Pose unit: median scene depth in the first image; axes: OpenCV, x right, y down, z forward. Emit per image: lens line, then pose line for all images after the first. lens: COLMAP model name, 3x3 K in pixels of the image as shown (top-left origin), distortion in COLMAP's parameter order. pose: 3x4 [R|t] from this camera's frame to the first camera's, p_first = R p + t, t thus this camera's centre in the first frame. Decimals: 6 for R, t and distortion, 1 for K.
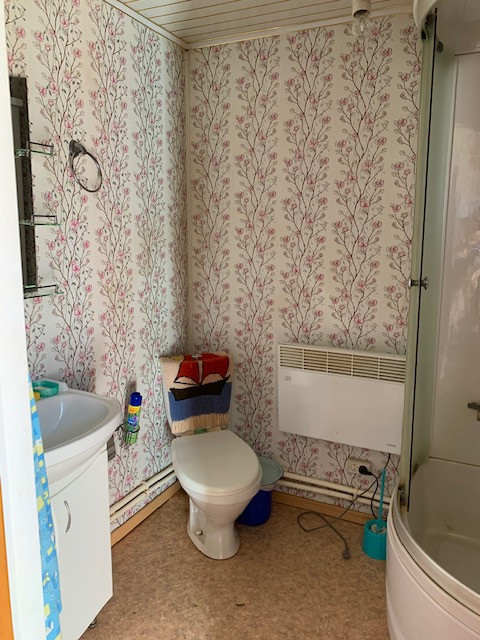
lens RADIAL K [[474.7, 0, 249.6], [0, 474.7, 319.1], [0, 0, 1]] dist [0.059888, -0.063734]
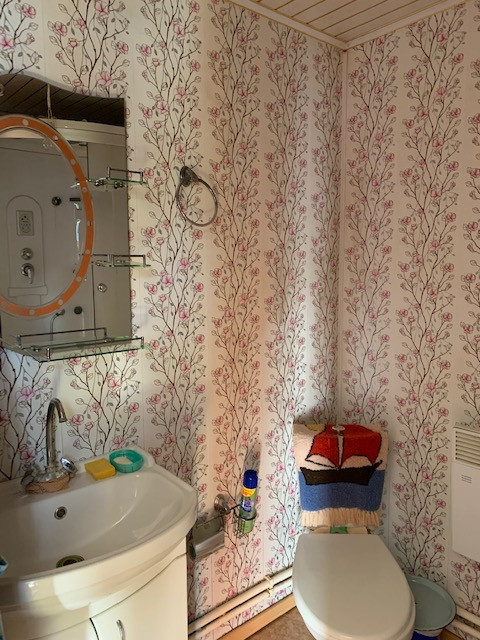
lens RADIAL K [[484.8, 0, 240.0], [0, 484.8, 320.0], [0, 0, 1]] dist [0.079037, -0.133358]
pose [[0.913162, 0.031448, -0.406381, 0.063490], [-0.060328, 0.996466, -0.058449, -0.044206], [0.403107, 0.077890, 0.911832, 0.210524]]
